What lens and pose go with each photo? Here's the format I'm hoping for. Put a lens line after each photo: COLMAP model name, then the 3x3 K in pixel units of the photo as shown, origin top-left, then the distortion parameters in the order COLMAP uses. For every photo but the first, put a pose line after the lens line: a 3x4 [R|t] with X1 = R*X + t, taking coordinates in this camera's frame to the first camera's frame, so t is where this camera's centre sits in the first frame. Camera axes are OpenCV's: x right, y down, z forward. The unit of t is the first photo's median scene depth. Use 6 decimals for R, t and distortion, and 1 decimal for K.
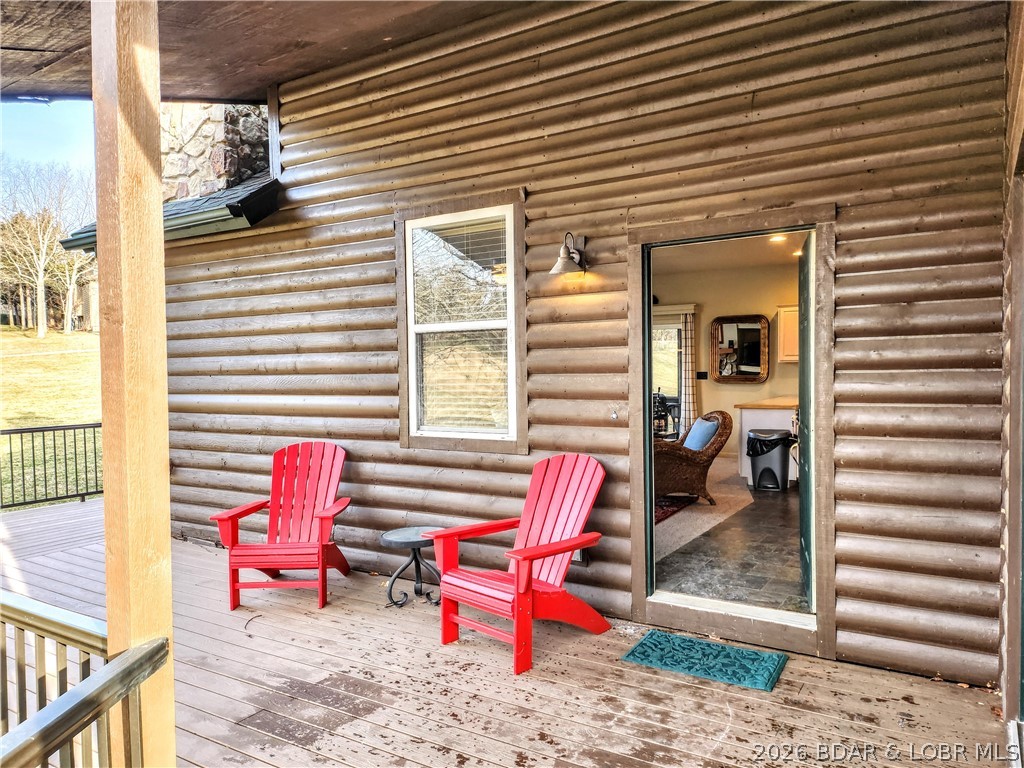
lens RADIAL K [[742.2, 0, 549.7], [0, 742.2, 392.7], [0, 0, 1]] dist [0.077811, -0.056463]
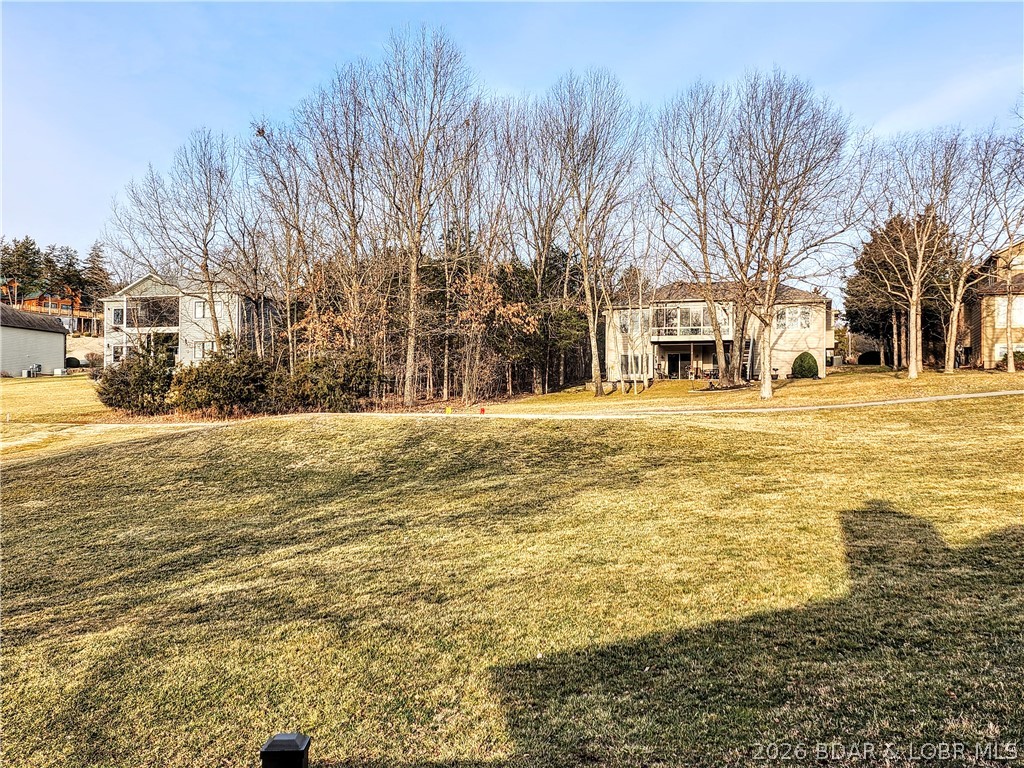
lens RADIAL K [[993.1, 0, 492.3], [0, 993.1, 405.1], [0, 0, 1]] dist [0.082612, 0.000000]
pose [[0.545616, -0.002593, -0.838031, -0.663278], [-0.038334, 0.998871, -0.028049, -0.043783], [0.837158, 0.047429, 0.544900, 1.104392]]
